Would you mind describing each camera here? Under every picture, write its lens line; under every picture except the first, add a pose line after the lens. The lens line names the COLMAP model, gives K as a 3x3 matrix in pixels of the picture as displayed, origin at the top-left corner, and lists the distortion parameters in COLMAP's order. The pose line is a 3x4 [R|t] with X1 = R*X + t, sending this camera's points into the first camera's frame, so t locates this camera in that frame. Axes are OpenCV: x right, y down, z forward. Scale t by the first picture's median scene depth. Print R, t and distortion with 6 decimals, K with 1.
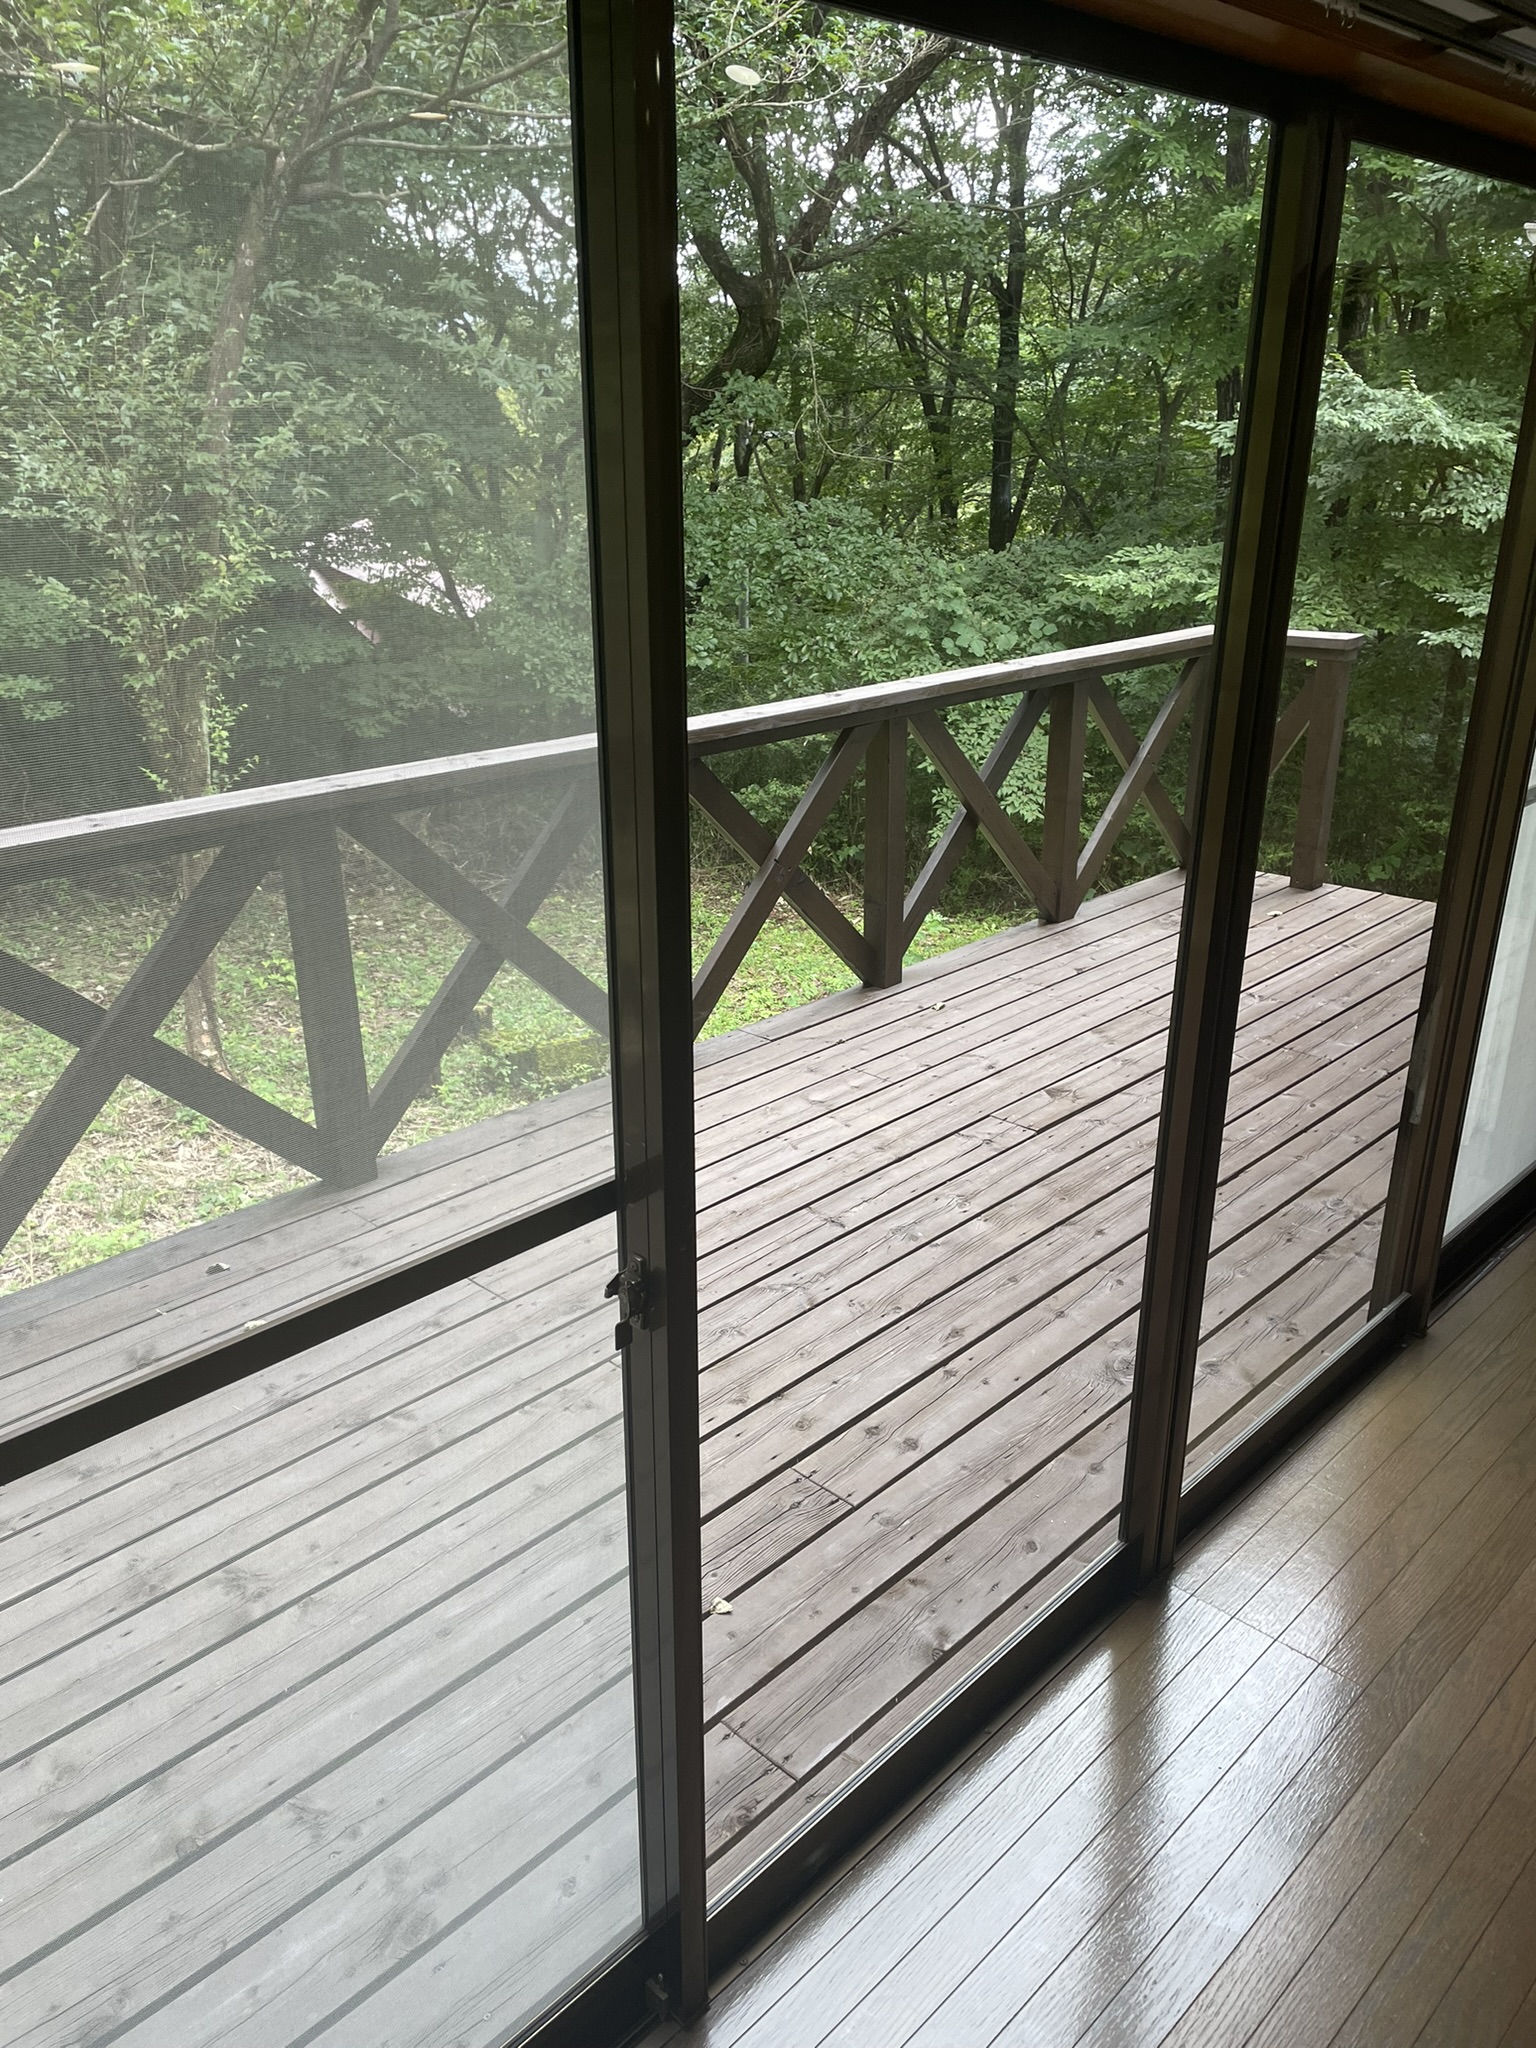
lens RADIAL K [[1565.7, 0, 768.0], [0, 1565.7, 1024.0], [0, 0, 1]] dist [0.099645, -0.127135]
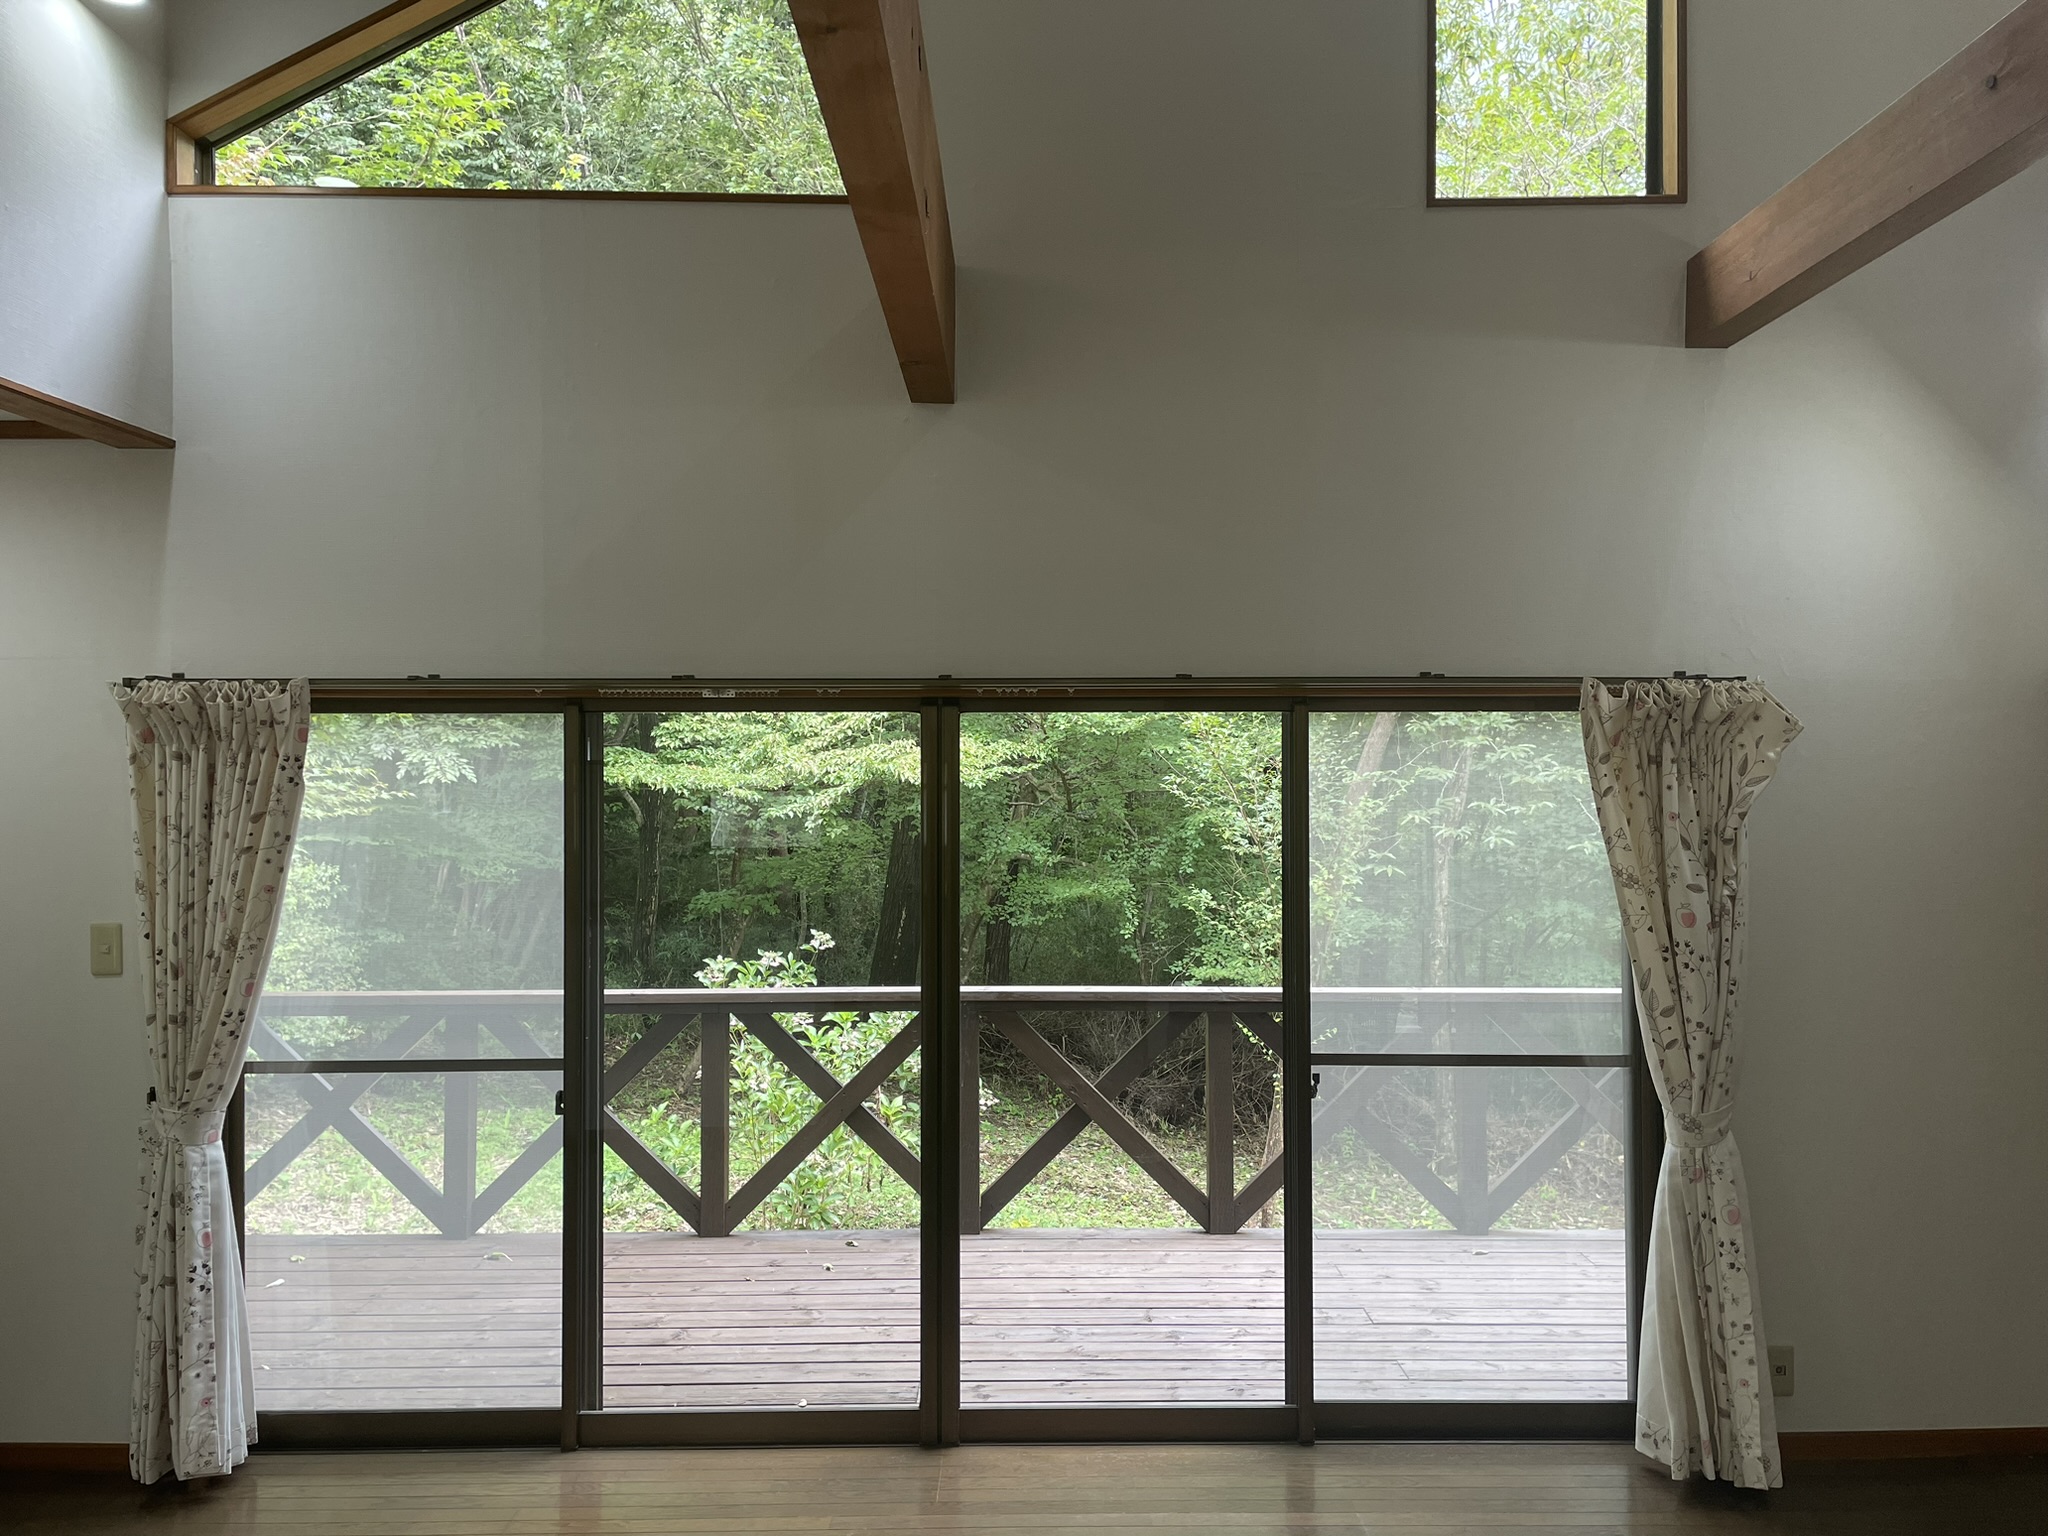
lens RADIAL K [[1565.7, 0, 1024.0], [0, 1565.7, 768.0], [0, 0, 1]] dist [0.099645, -0.127135]
pose [[0.690171, -0.006382, -0.723618, 1.048937], [-0.253088, 0.934681, -0.249634, 0.045882], [0.677946, 0.355429, 0.643475, -0.205480]]
